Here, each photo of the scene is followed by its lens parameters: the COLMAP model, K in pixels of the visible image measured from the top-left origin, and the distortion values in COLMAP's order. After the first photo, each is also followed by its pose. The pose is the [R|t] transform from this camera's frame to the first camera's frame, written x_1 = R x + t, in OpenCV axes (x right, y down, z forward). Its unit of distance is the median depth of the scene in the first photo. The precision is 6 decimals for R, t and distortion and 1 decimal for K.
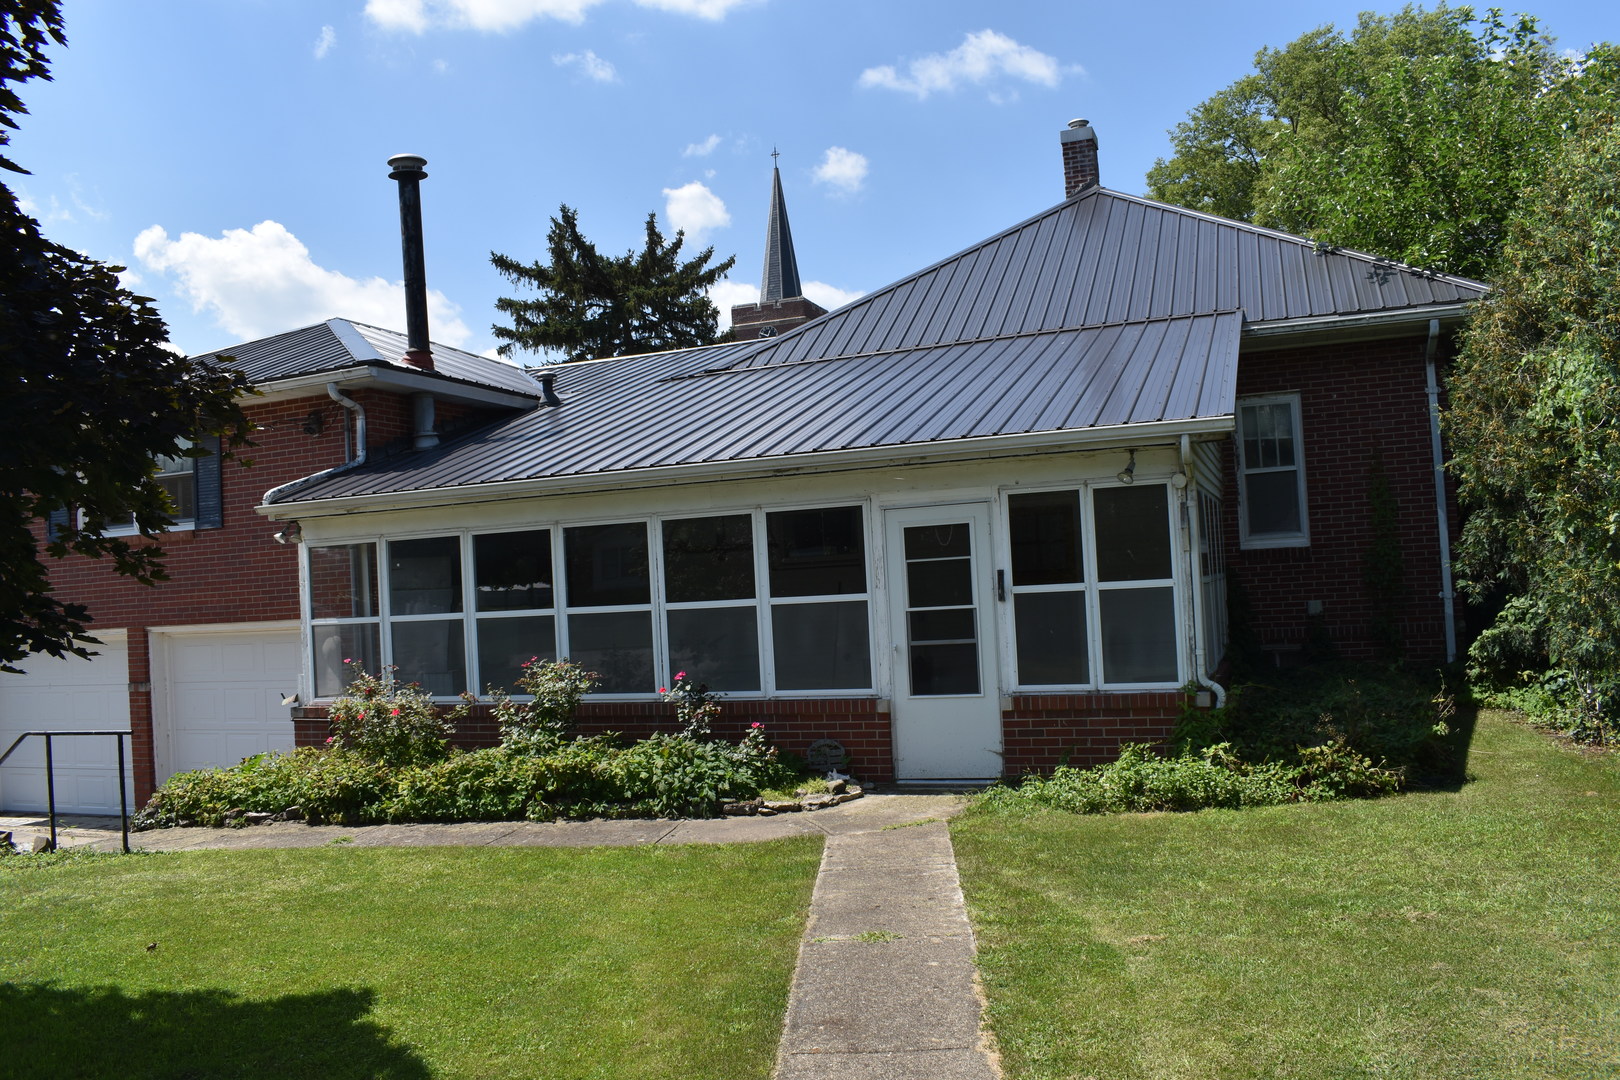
lens RADIAL K [[1288.4, 0, 855.2], [0, 1288.4, 539.8], [0, 0, 1]] dist [-0.100380, 0.007233]
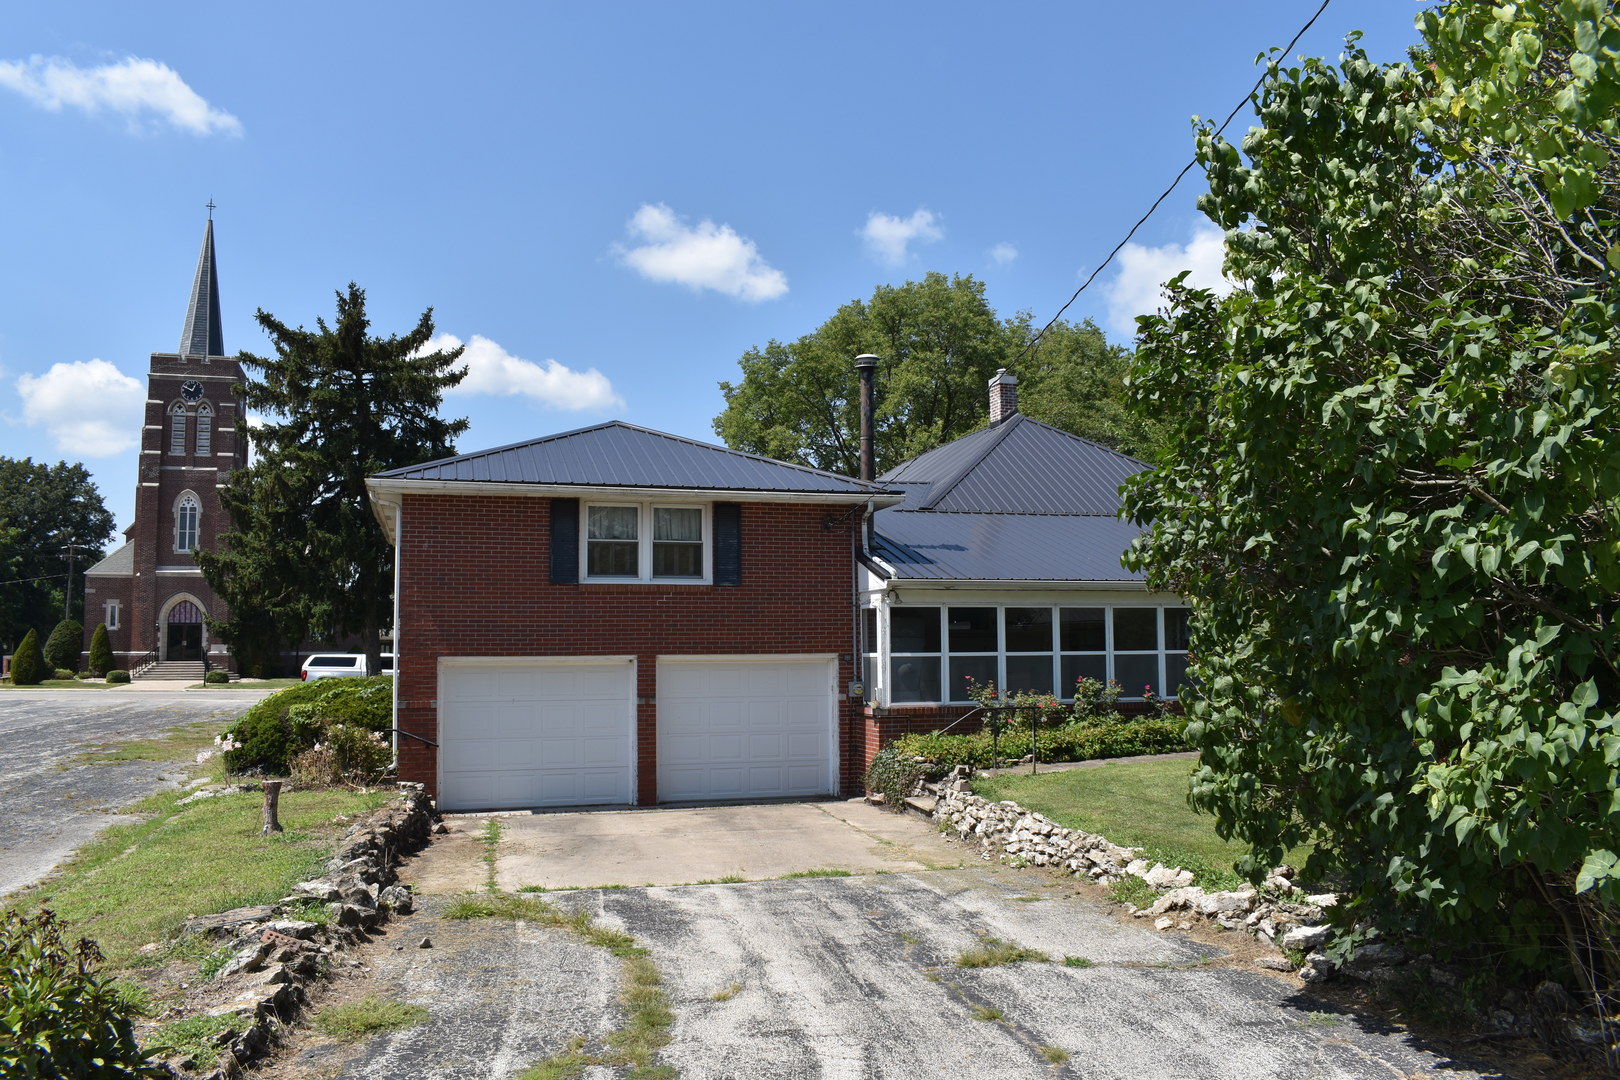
lens RADIAL K [[1288.4, 0, 855.2], [0, 1288.4, 539.8], [0, 0, 1]] dist [-0.100380, 0.007233]
pose [[0.777153, 0.101723, 0.621037, -1.323673], [-0.055282, 0.994070, -0.093645, 0.067921], [-0.626879, 0.038445, 0.778167, -0.202189]]
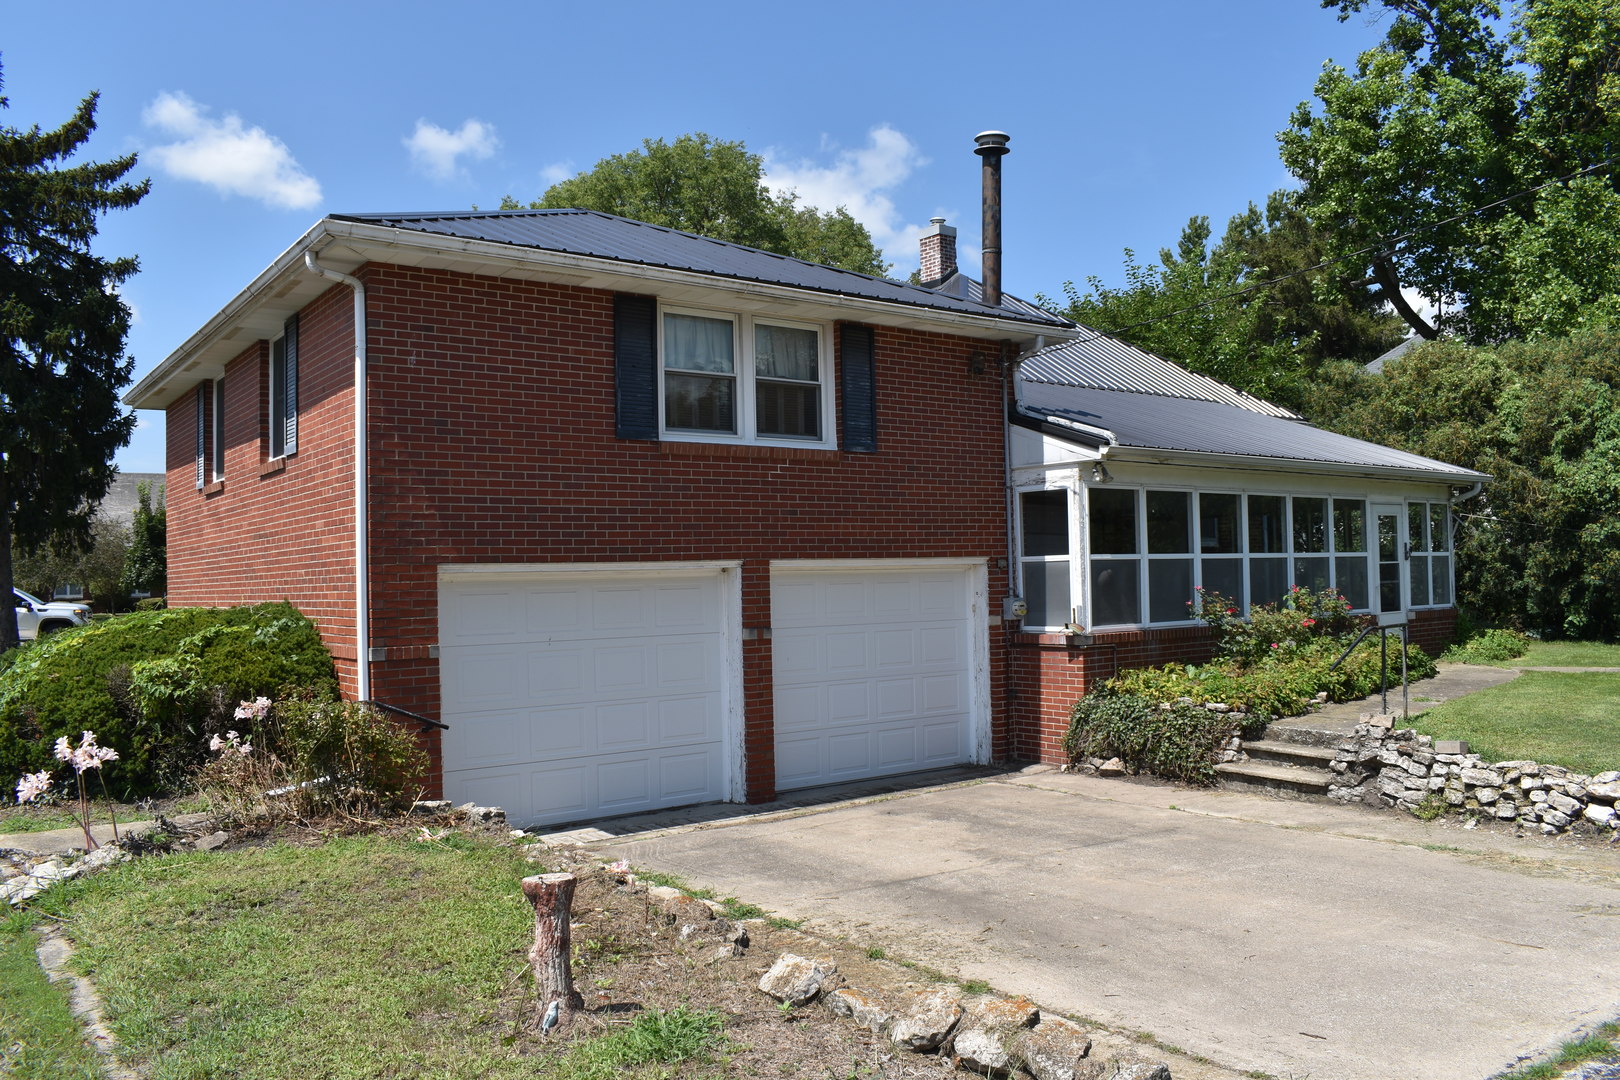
lens RADIAL K [[1288.4, 0, 855.2], [0, 1288.4, 539.8], [0, 0, 1]] dist [-0.100380, 0.007233]
pose [[0.519815, 0.067830, 0.851582, -1.322495], [-0.034944, 0.997697, -0.058138, 0.109301], [-0.853564, 0.000464, 0.520988, 0.537712]]
